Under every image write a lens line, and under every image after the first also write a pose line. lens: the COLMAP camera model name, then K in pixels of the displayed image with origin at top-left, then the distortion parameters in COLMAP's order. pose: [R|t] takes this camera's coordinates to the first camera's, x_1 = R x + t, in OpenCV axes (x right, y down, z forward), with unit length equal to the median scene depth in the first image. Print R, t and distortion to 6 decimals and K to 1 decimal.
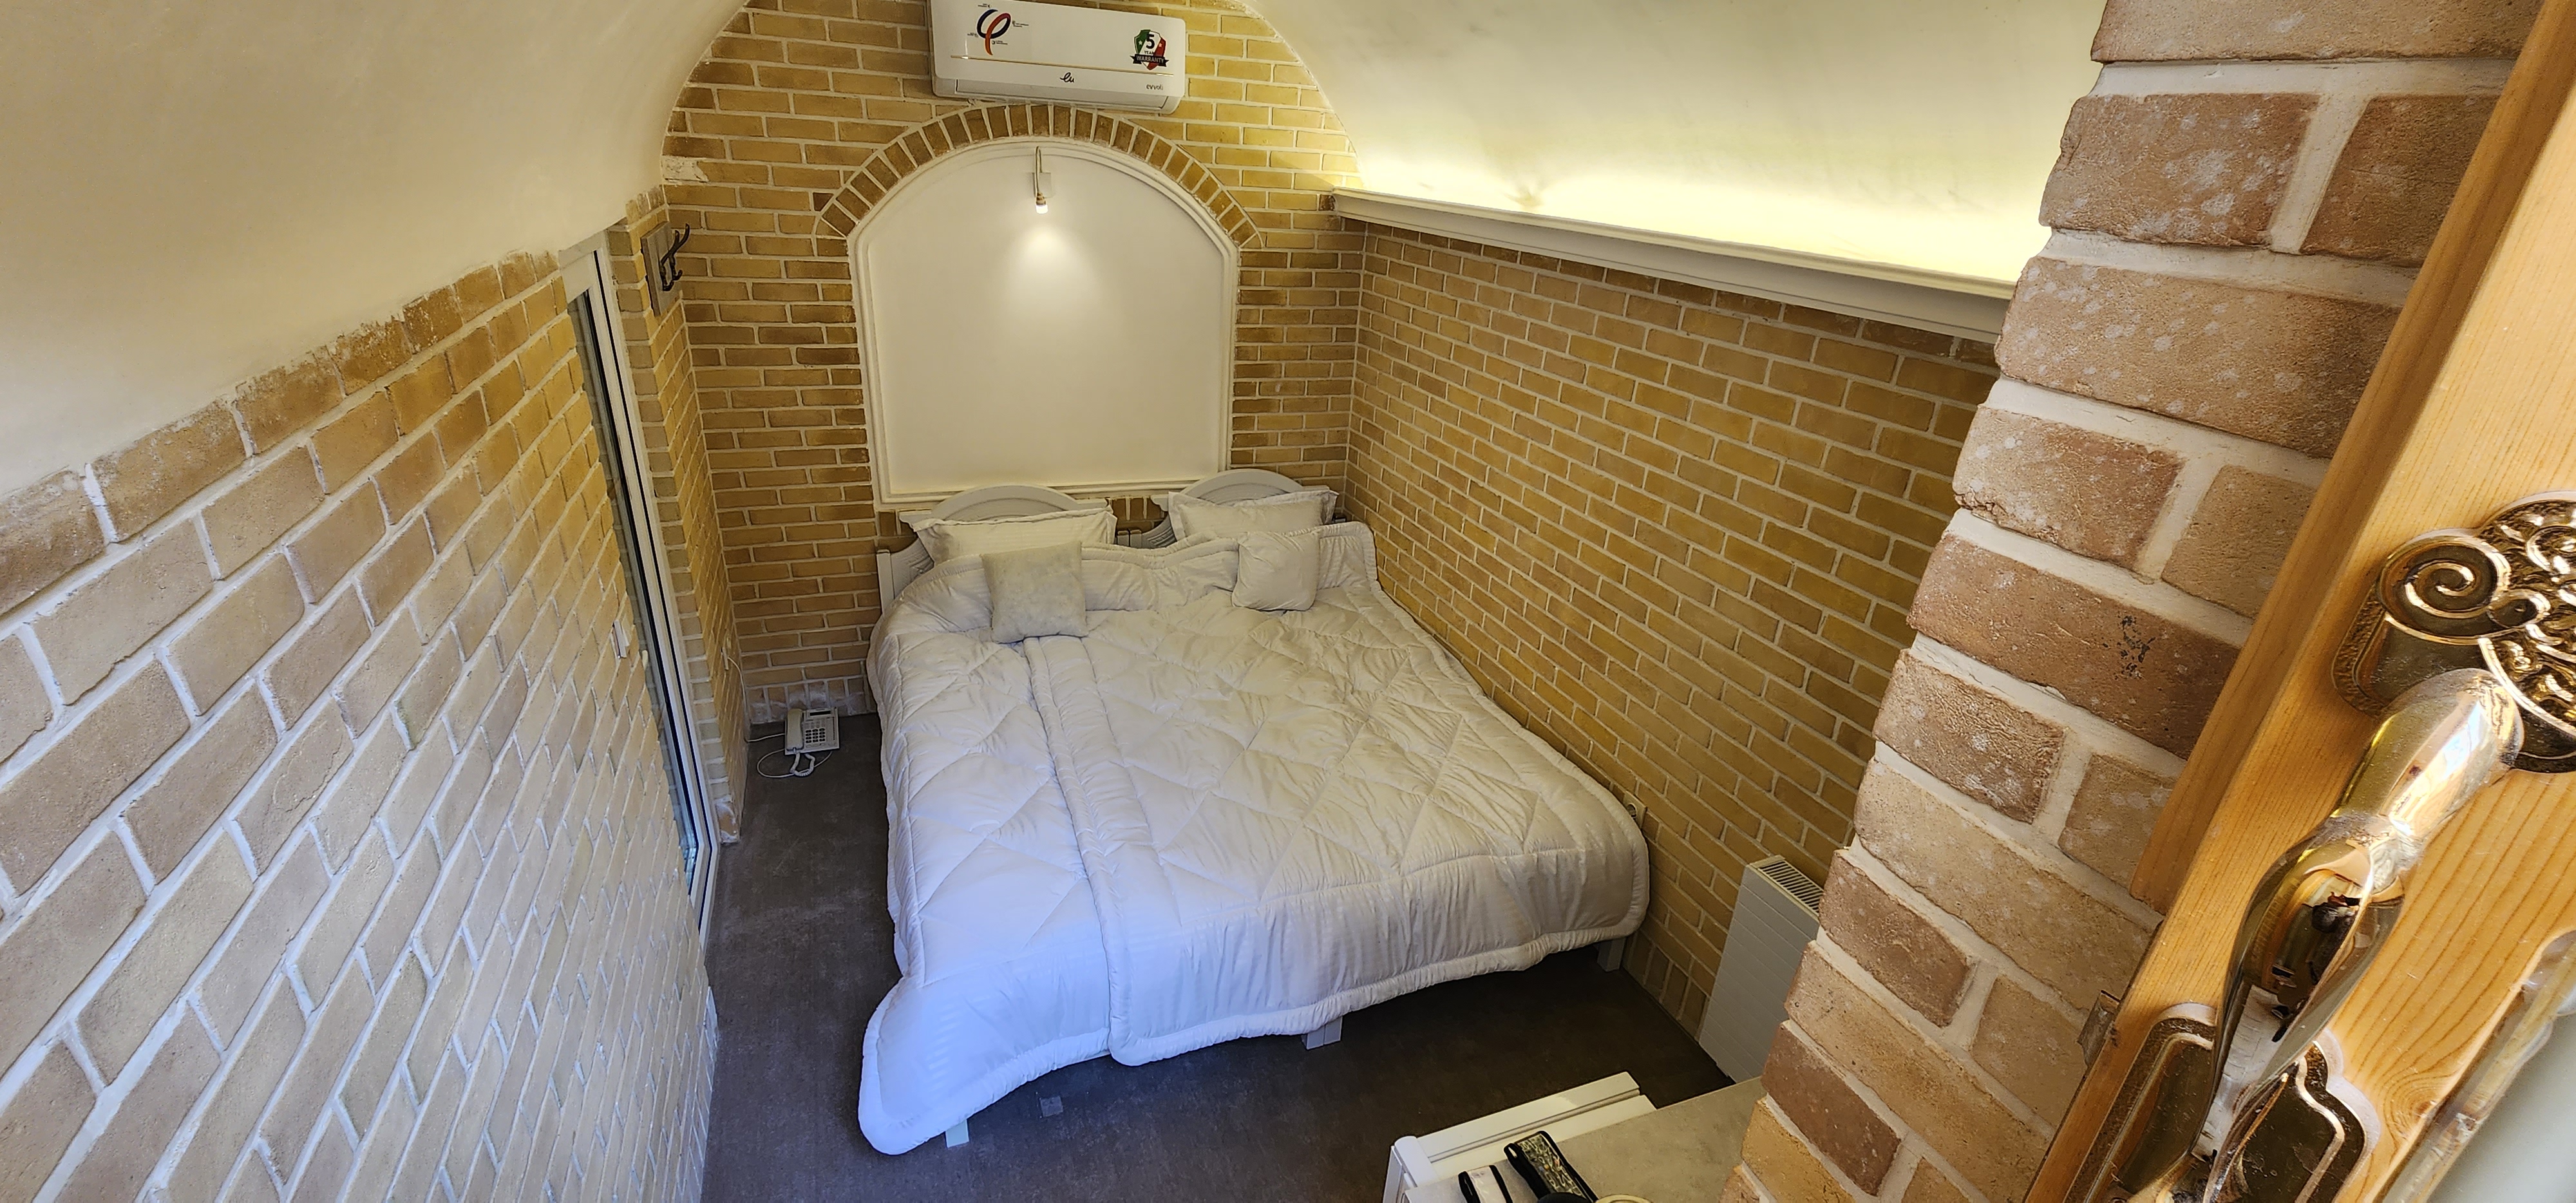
lens RADIAL K [[1056.4, 0, 1288.0], [0, 1056.4, 601.5], [0, 0, 1]] dist [-0.000710, -0.000486]
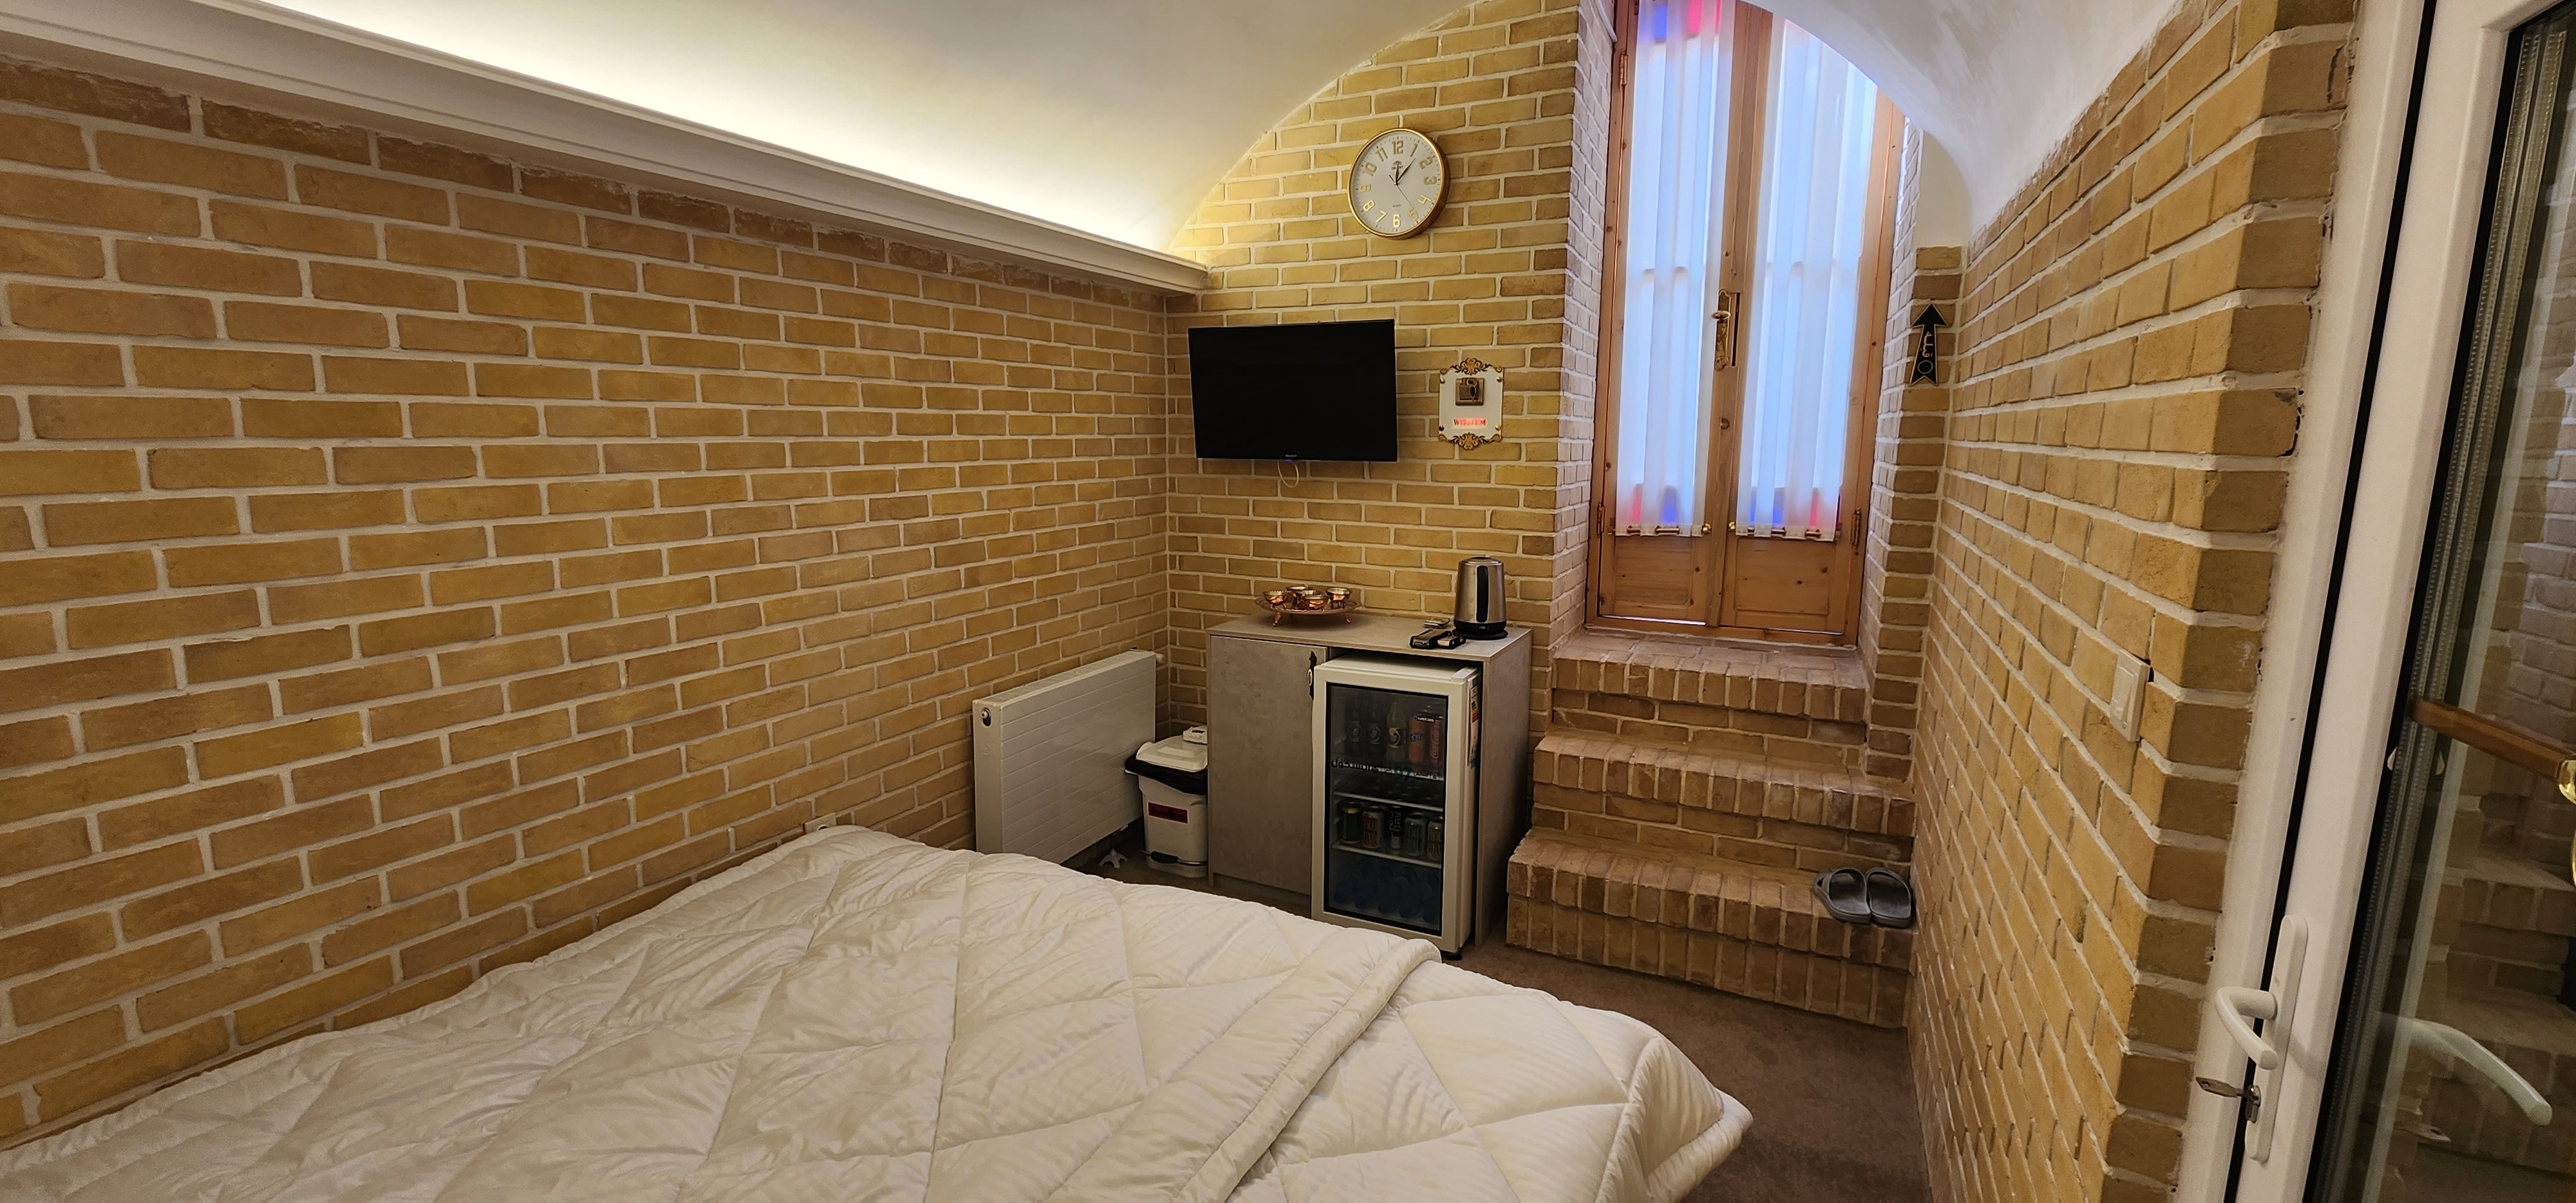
lens RADIAL K [[1056.4, 0, 1288.0], [0, 1056.4, 601.5], [0, 0, 1]] dist [-0.000710, -0.000486]
pose [[-0.667758, -0.182904, 0.721558, -0.493462], [0.253741, 0.855357, 0.451642, -0.245905], [-0.699796, 0.484676, -0.524761, 1.063323]]
